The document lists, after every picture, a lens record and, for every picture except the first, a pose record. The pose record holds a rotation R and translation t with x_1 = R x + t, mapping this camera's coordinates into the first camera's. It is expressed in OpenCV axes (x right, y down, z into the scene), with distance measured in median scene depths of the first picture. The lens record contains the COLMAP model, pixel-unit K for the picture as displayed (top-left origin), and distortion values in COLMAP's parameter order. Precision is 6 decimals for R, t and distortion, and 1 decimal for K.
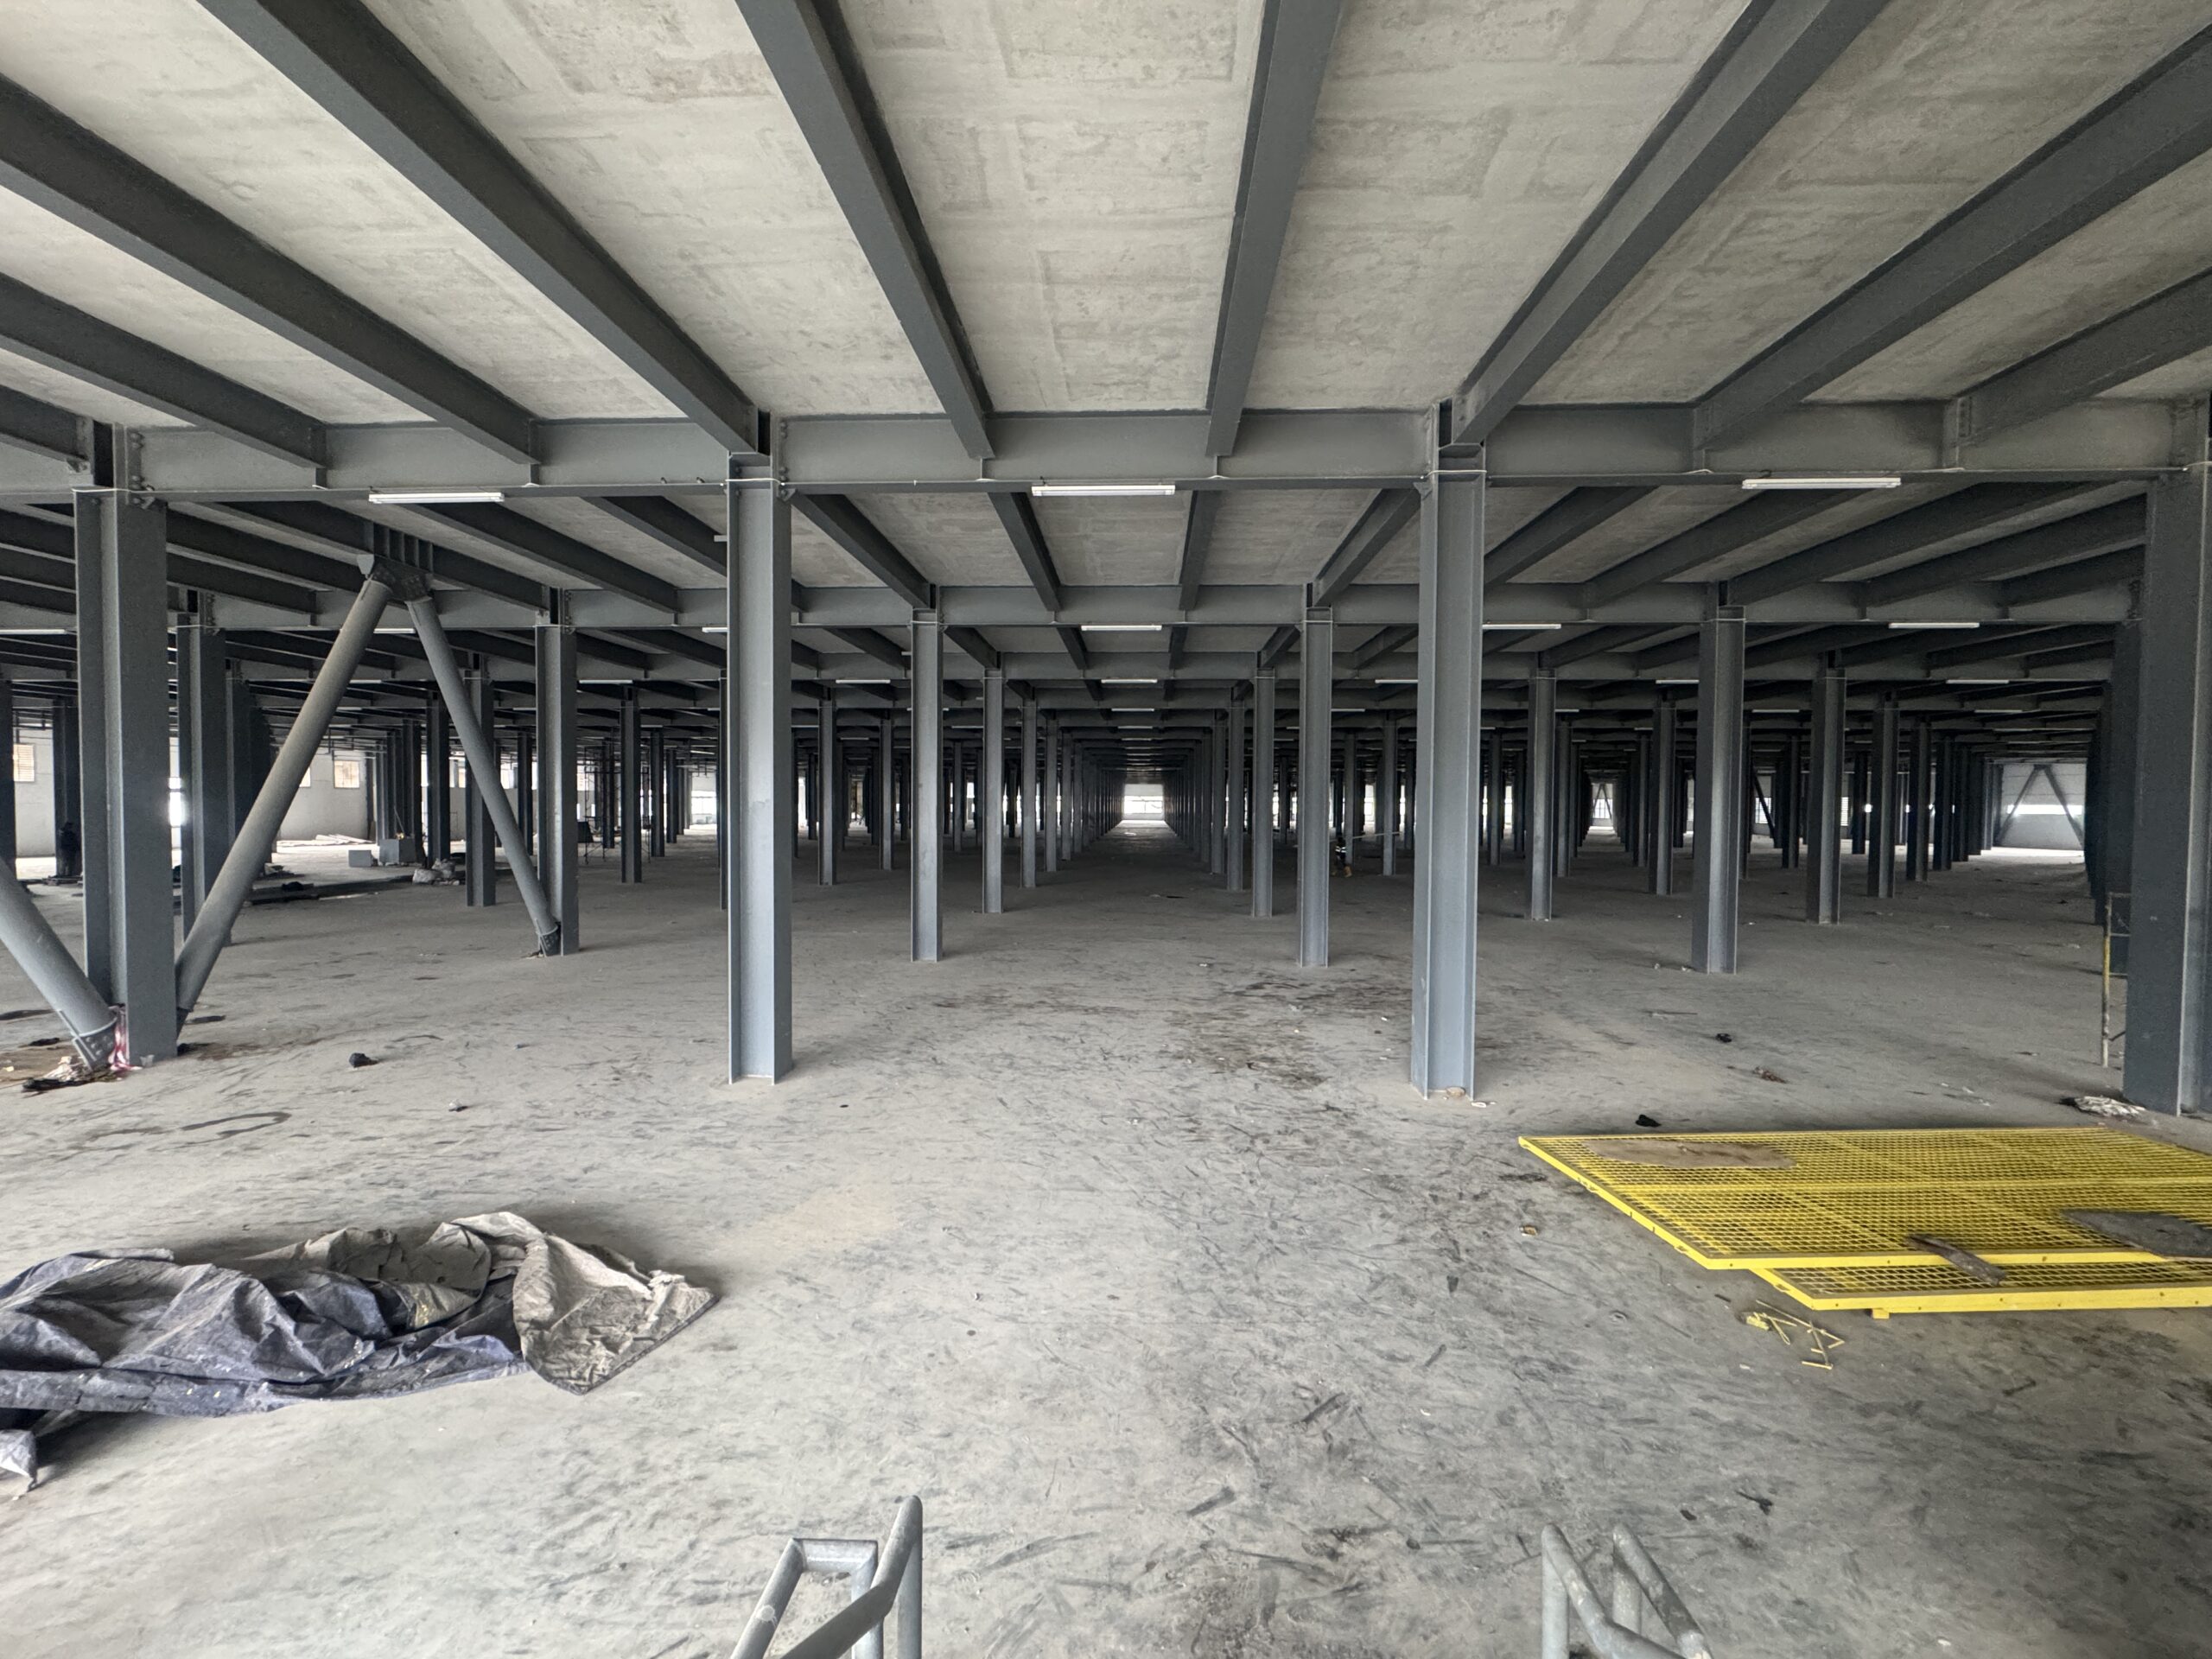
lens RADIAL K [[876.7, 0, 1101.7], [0, 876.7, 830.8], [0, 0, 1]] dist [-0.002932, 0.000807]
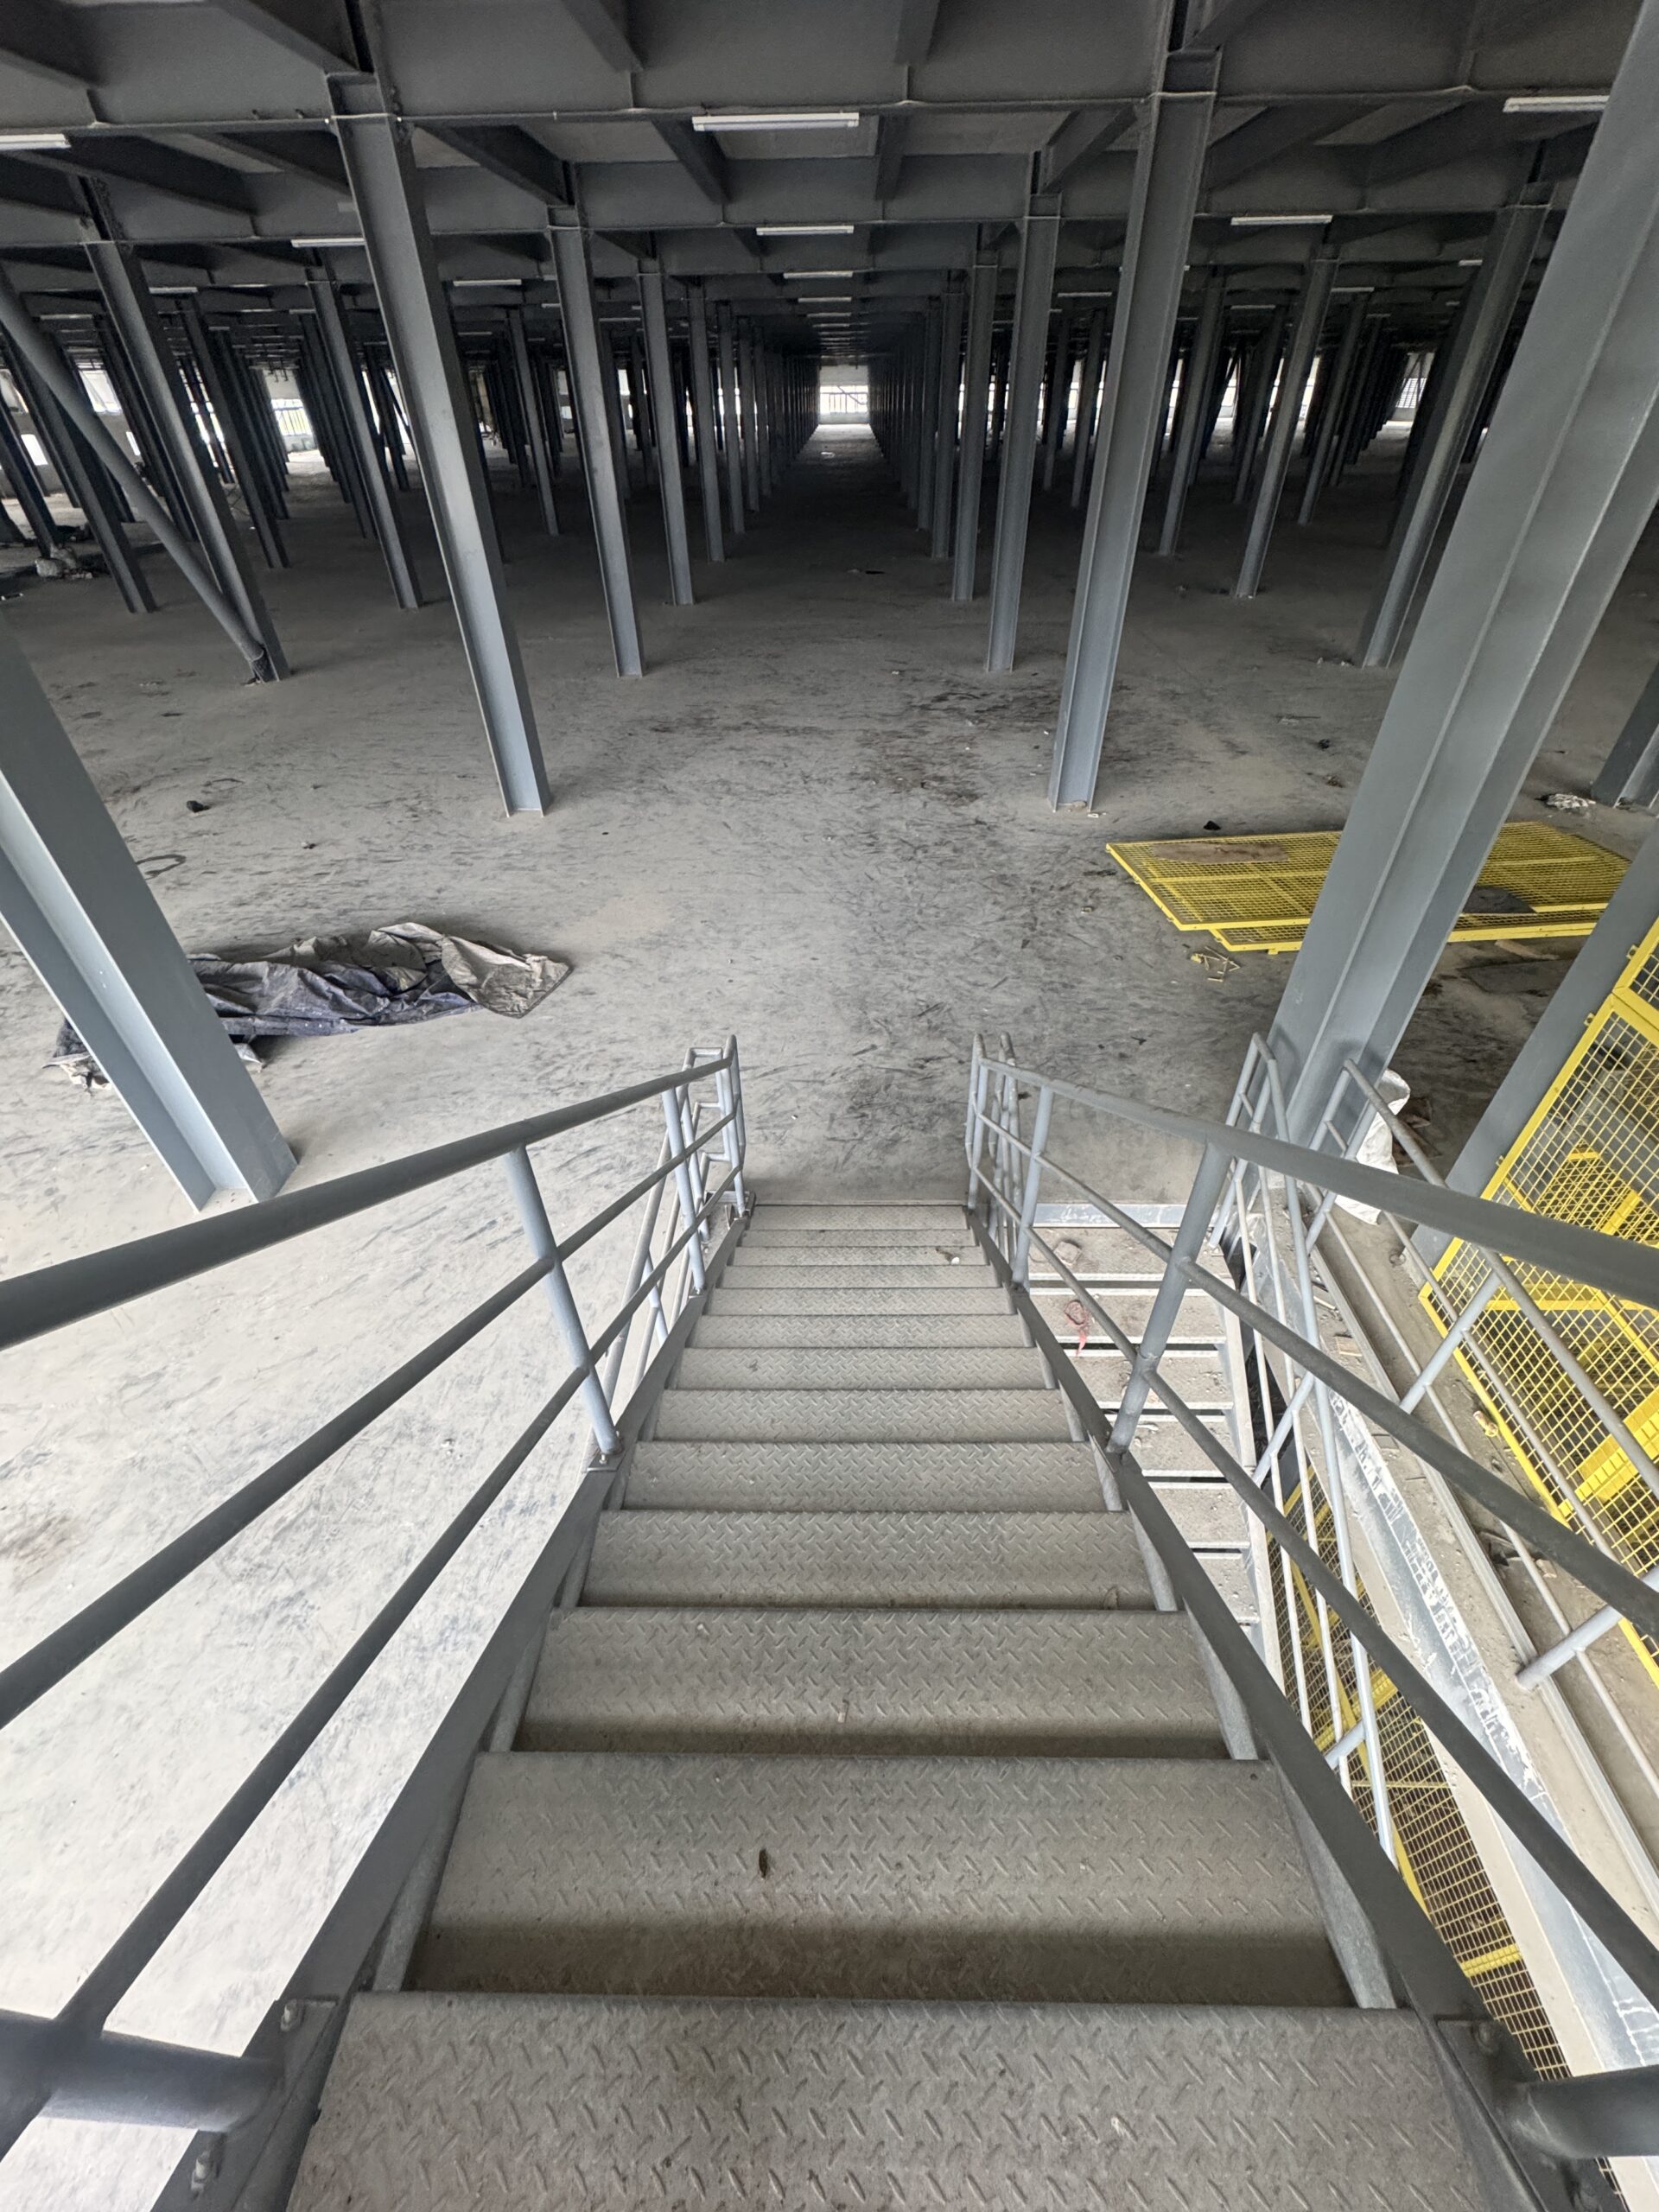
lens RADIAL K [[876.7, 0, 835.9], [0, 876.7, 1104.4], [0, 0, 1]] dist [-0.002932, 0.000807]
pose [[0.999066, -0.038911, 0.018772, 0.008601], [0.019252, 0.789971, 0.612842, -0.176957], [-0.038675, -0.611908, 0.789983, -0.319726]]
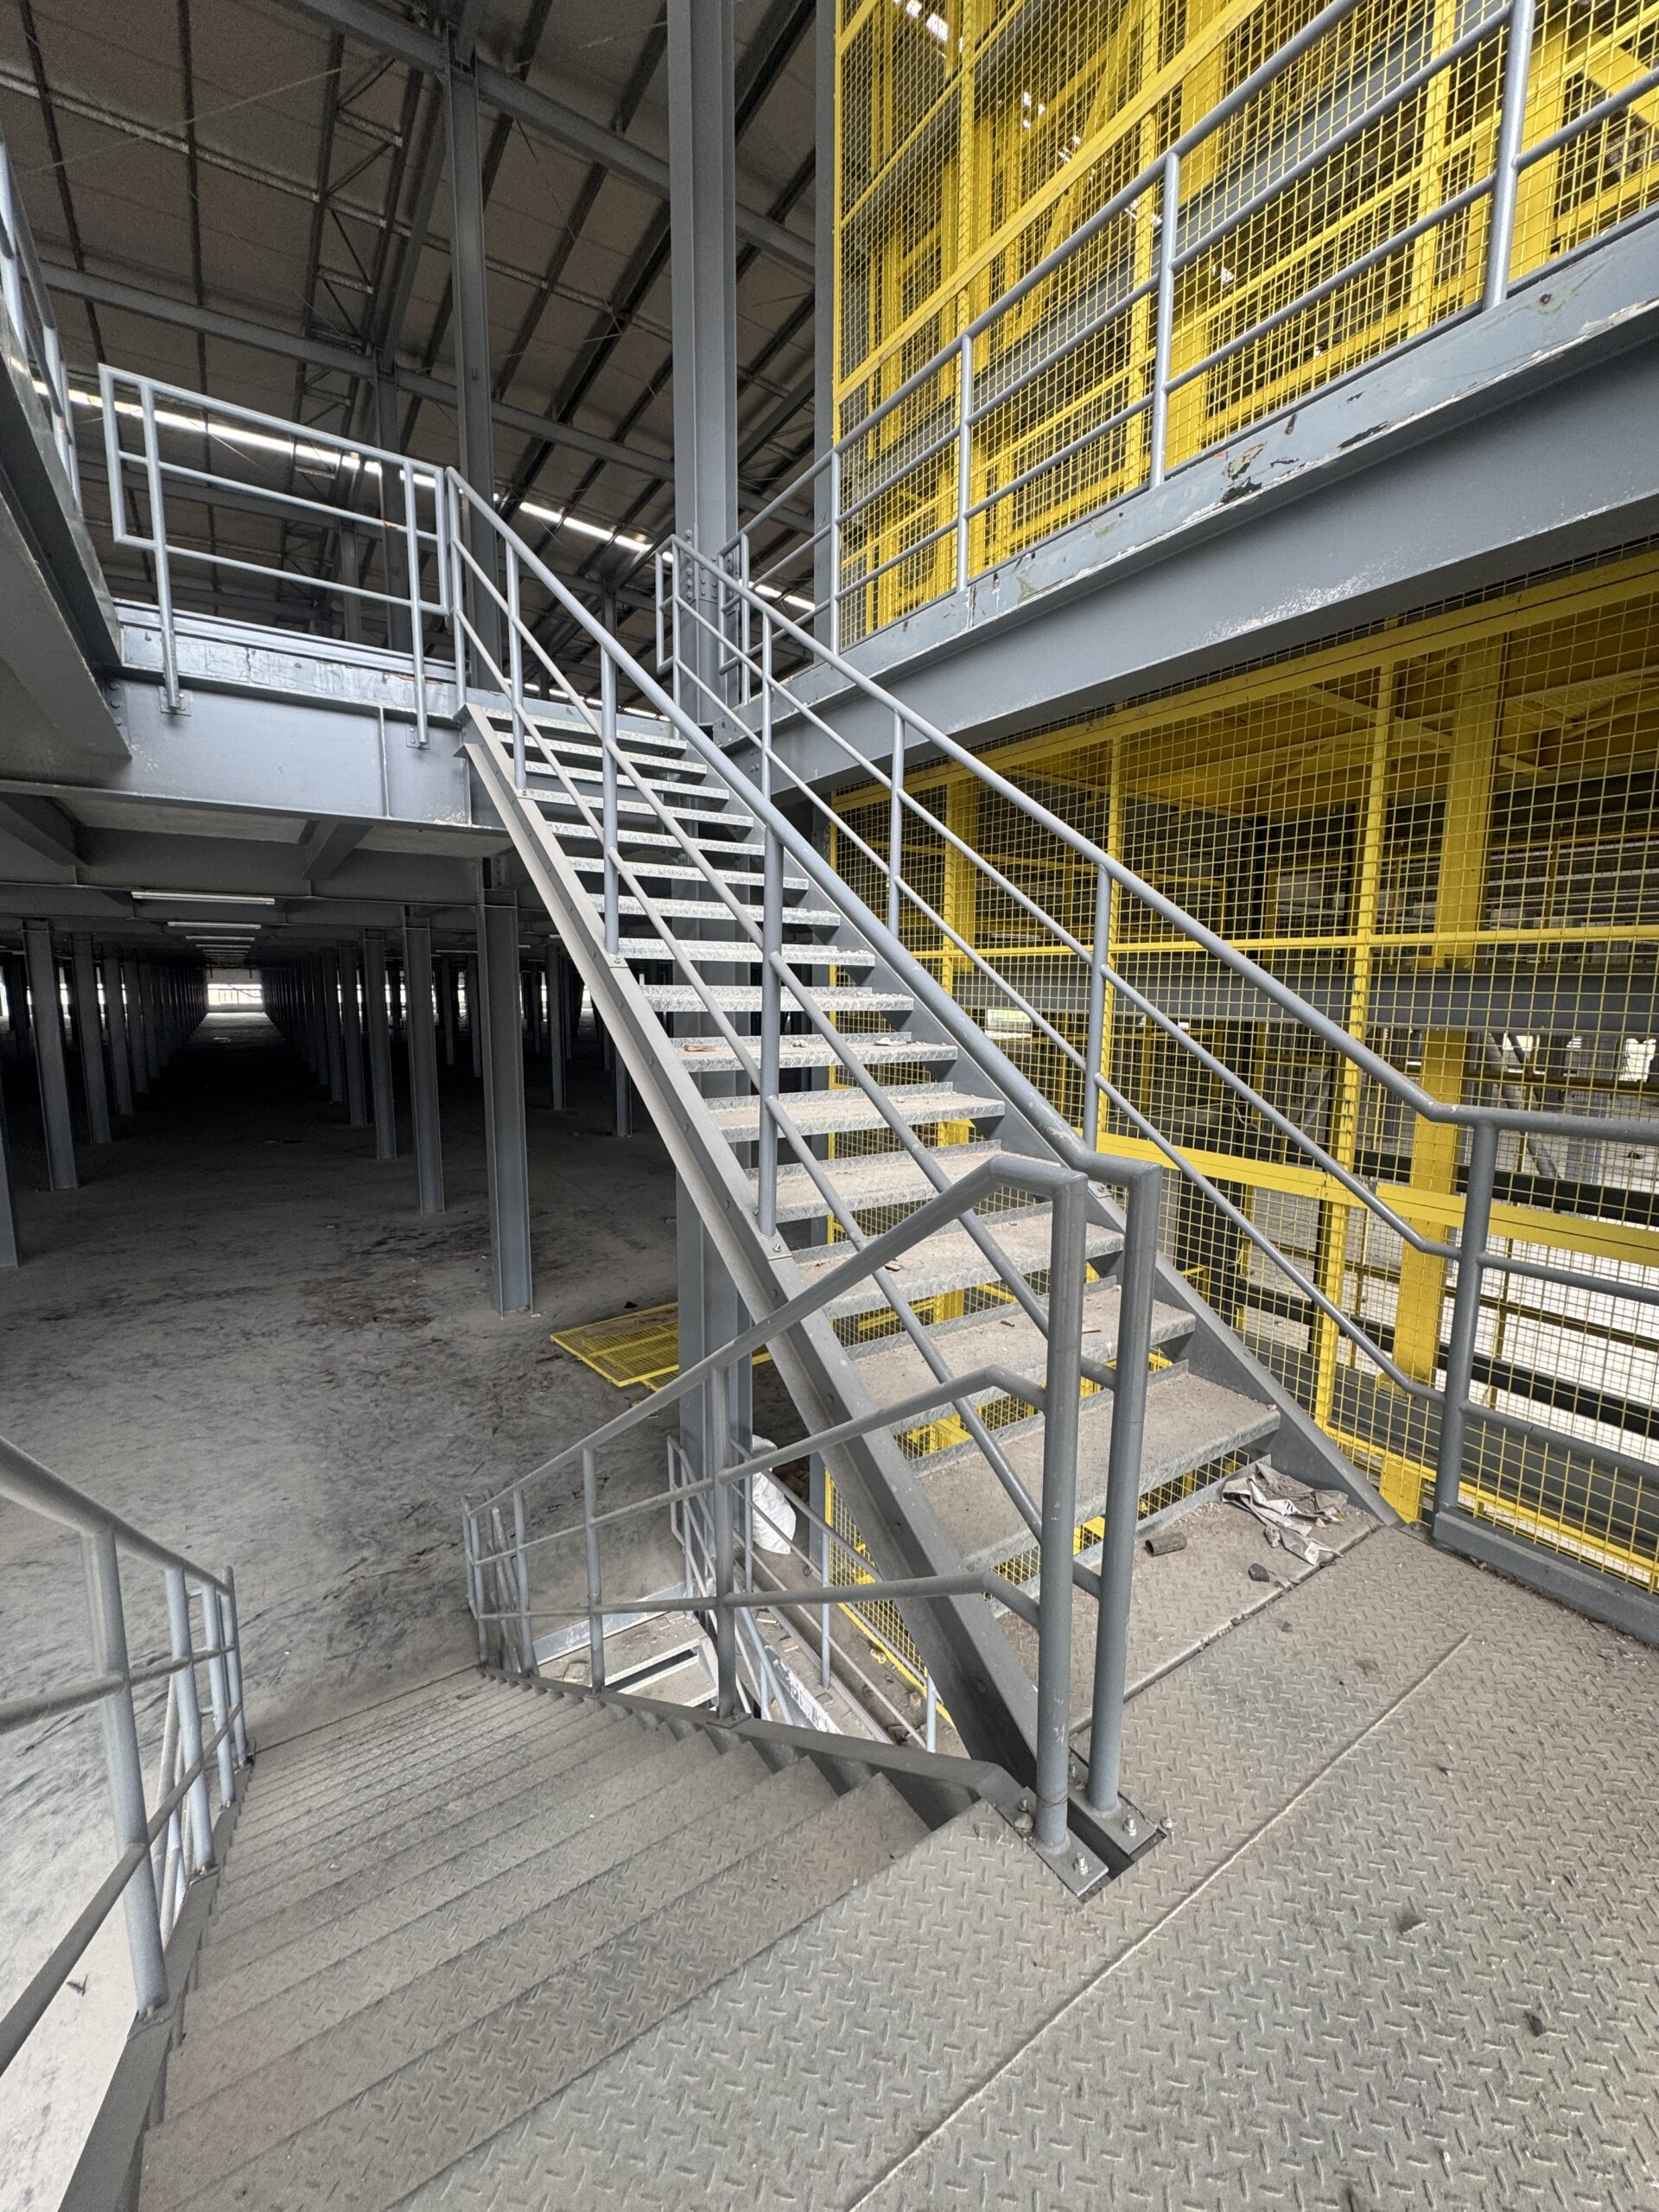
lens RADIAL K [[876.7, 0, 836.7], [0, 876.7, 1110.5], [0, 0, 1]] dist [-0.002932, 0.000807]
pose [[0.797631, -0.084075, 0.597257, -0.058845], [0.010103, 0.991960, 0.126145, -0.287442], [-0.603061, -0.094583, 0.792068, -0.632586]]
